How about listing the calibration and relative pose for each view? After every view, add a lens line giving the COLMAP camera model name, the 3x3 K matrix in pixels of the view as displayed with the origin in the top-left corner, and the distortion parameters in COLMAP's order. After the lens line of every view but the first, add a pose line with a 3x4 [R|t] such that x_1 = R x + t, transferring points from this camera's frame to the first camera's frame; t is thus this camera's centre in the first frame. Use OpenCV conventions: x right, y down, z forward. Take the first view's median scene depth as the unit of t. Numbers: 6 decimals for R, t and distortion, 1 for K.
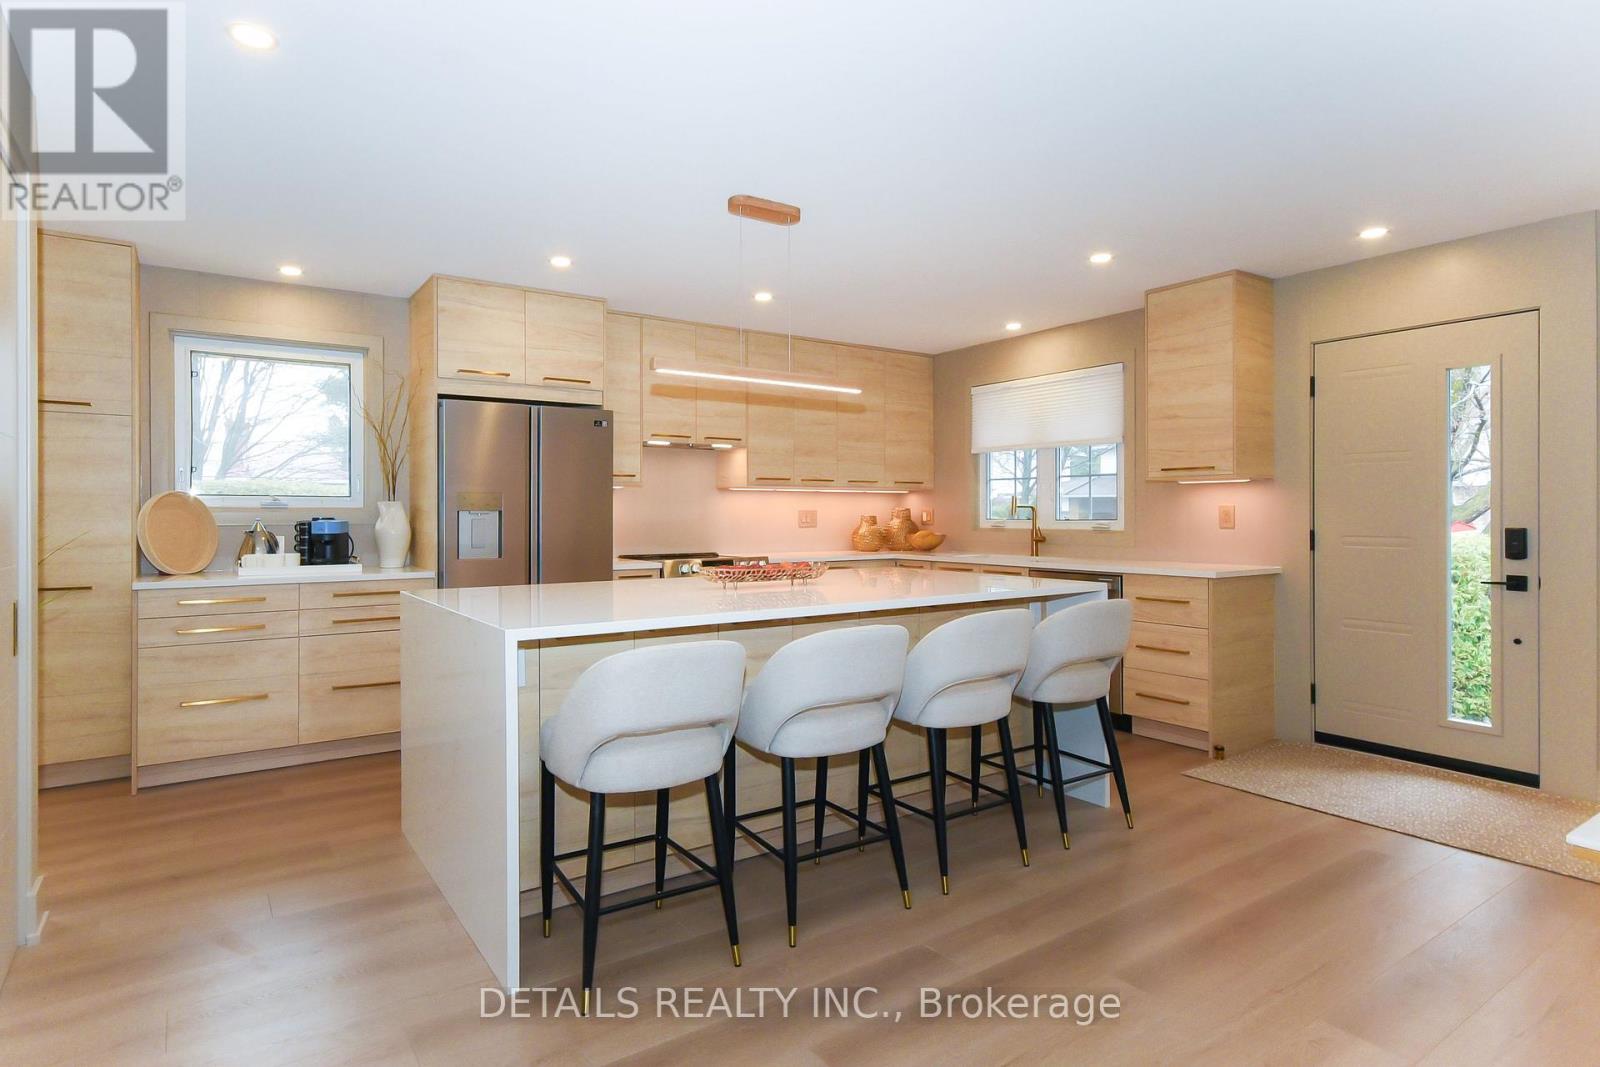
lens RADIAL K [[858.2, 0, 756.4], [0, 858.2, 514.1], [0, 0, 1]] dist [0.000636, 0.000925]
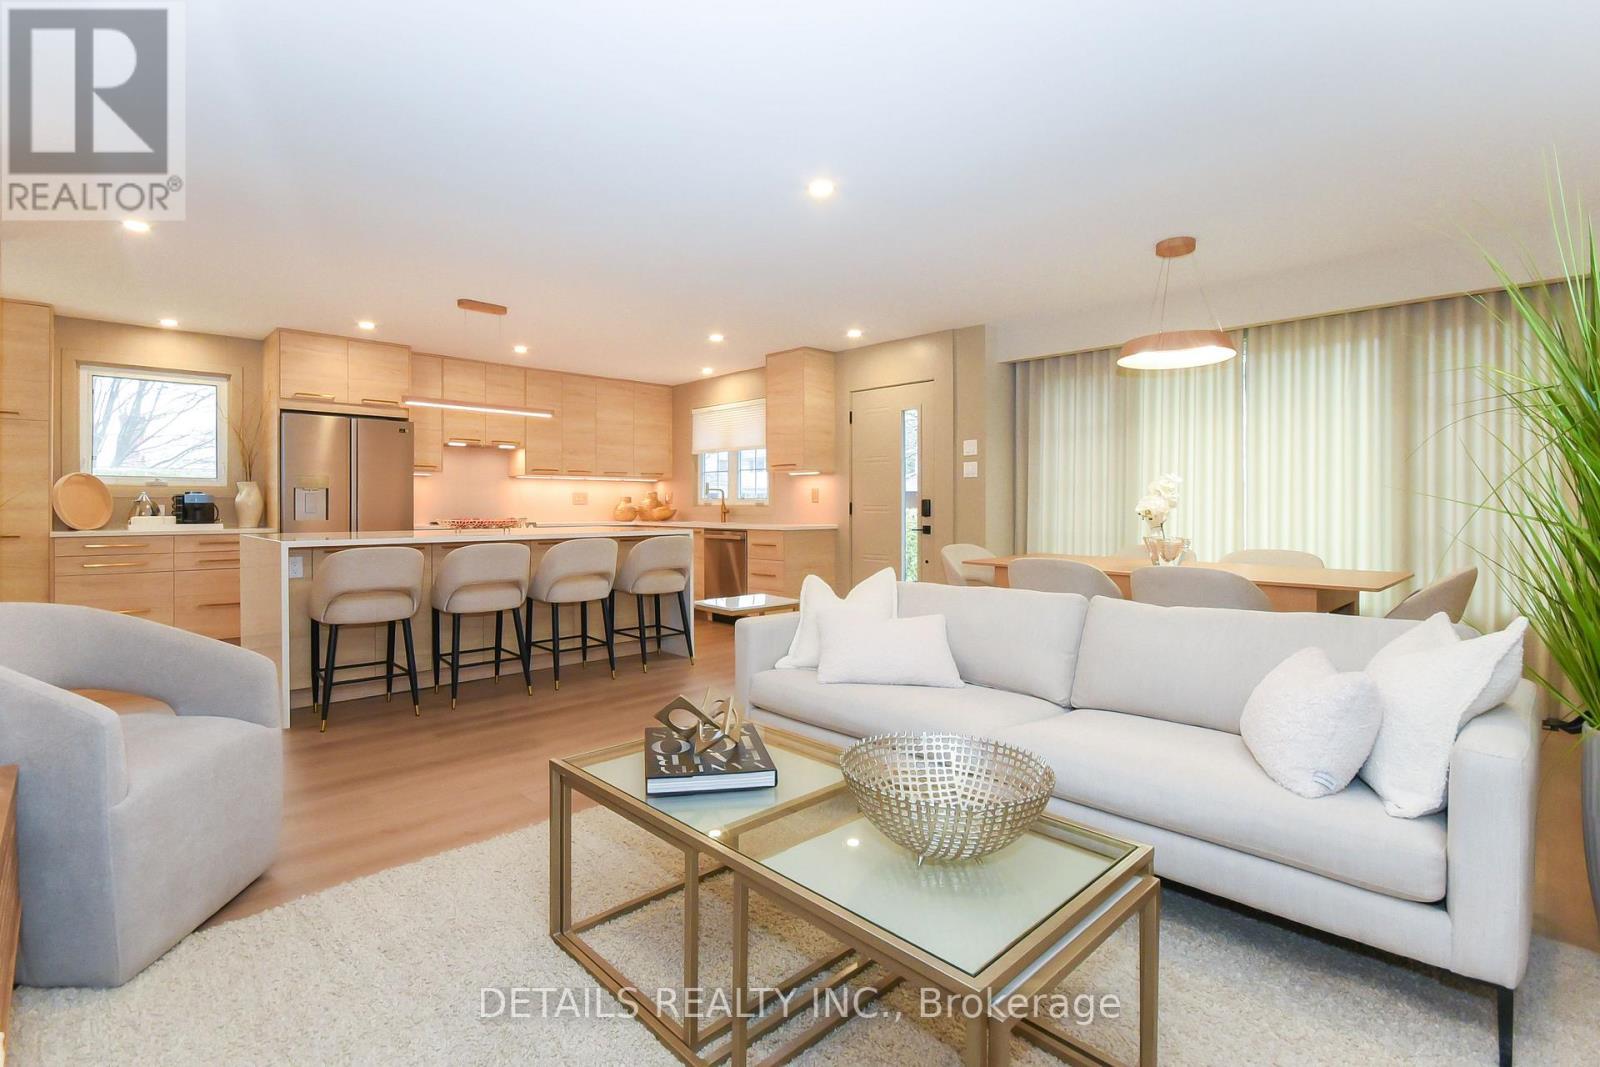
lens RADIAL K [[748.6, 0, 798.3], [0, 748.6, 509.8], [0, 0, 1]] dist [-0.018068, -0.000695]
pose [[0.981994, 0.000986, 0.188908, 0.248462], [-0.001955, 0.999986, 0.004942, 0.023996], [-0.188901, -0.005222, 0.981982, -0.399195]]
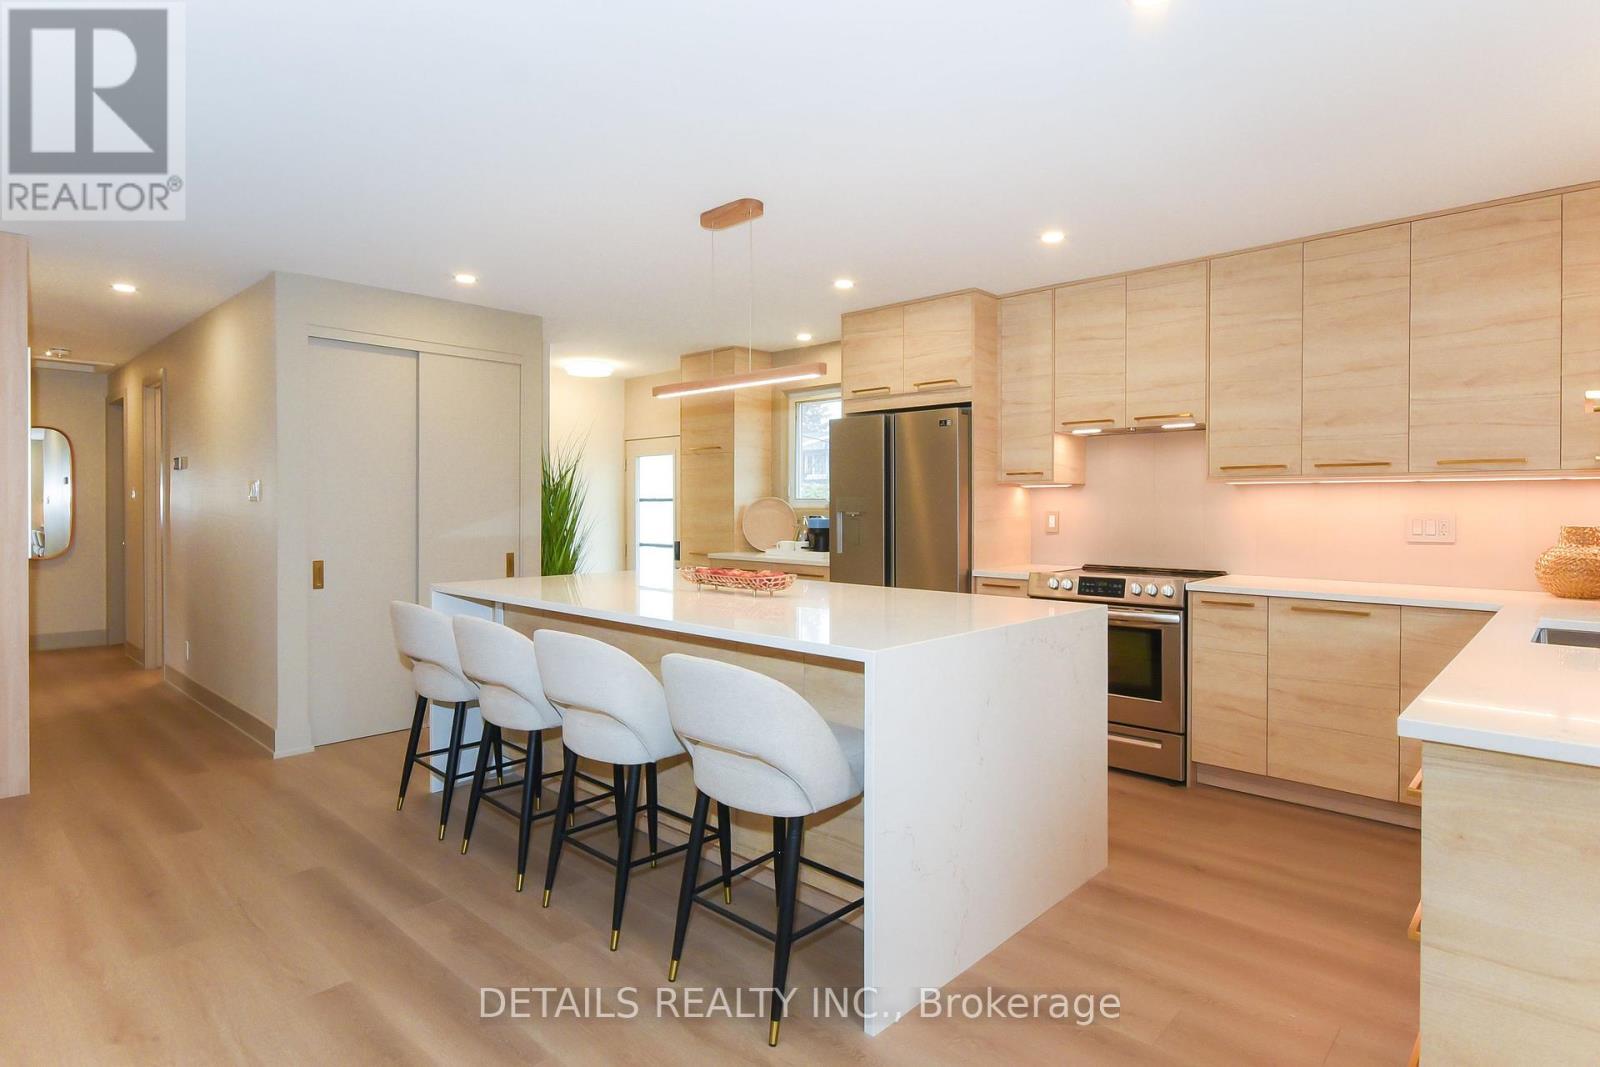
lens RADIAL K [[839.6, 0, 819.7], [0, 839.6, 506.2], [0, 0, 1]] dist [0.021772, 0.000401]
pose [[0.240673, 0.004653, -0.970595, 0.703025], [-0.002787, 0.999988, 0.004103, -0.014992], [0.970602, 0.001717, 0.240683, 0.631673]]
